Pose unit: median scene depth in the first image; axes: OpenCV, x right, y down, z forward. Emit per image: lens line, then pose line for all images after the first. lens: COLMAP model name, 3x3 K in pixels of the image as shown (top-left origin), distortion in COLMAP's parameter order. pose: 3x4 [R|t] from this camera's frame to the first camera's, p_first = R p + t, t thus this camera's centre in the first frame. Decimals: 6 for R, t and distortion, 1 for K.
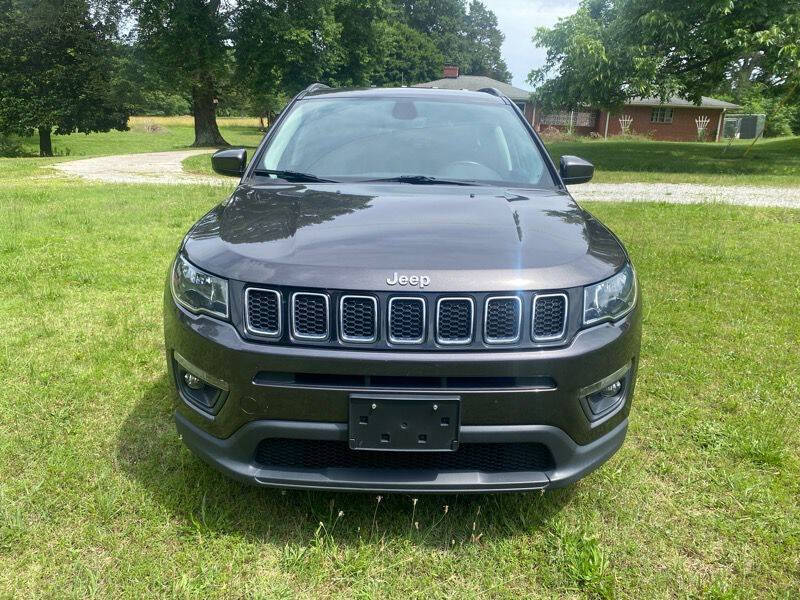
lens RADIAL K [[619.8, 0, 401.7], [0, 619.8, 287.0], [0, 0, 1]] dist [0.023818, -0.019624]
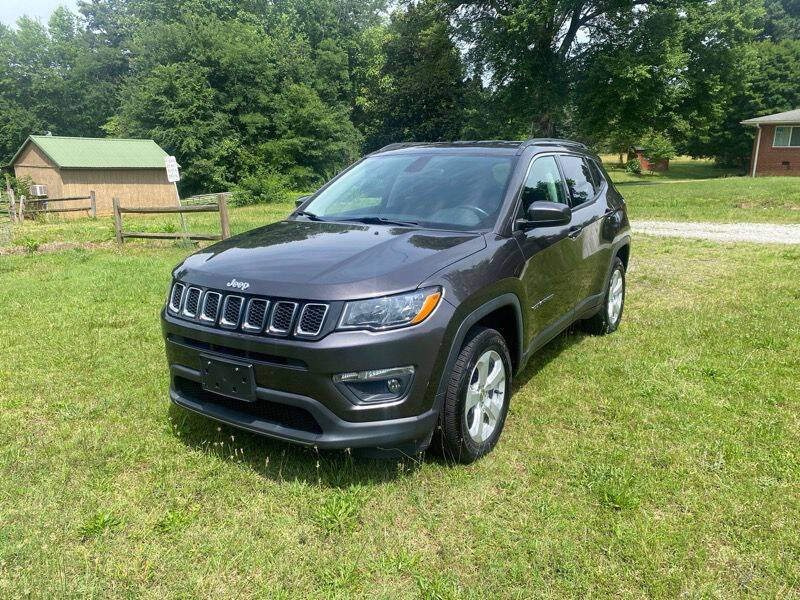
lens RADIAL K [[619.8, 0, 413.2], [0, 619.8, 304.2], [0, 0, 1]] dist [0.023818, -0.019624]
pose [[0.844901, 0.090358, -0.527236, 0.685087], [-0.105874, 0.994379, 0.000753, -0.006218], [0.524341, 0.055184, 0.849718, -0.040148]]
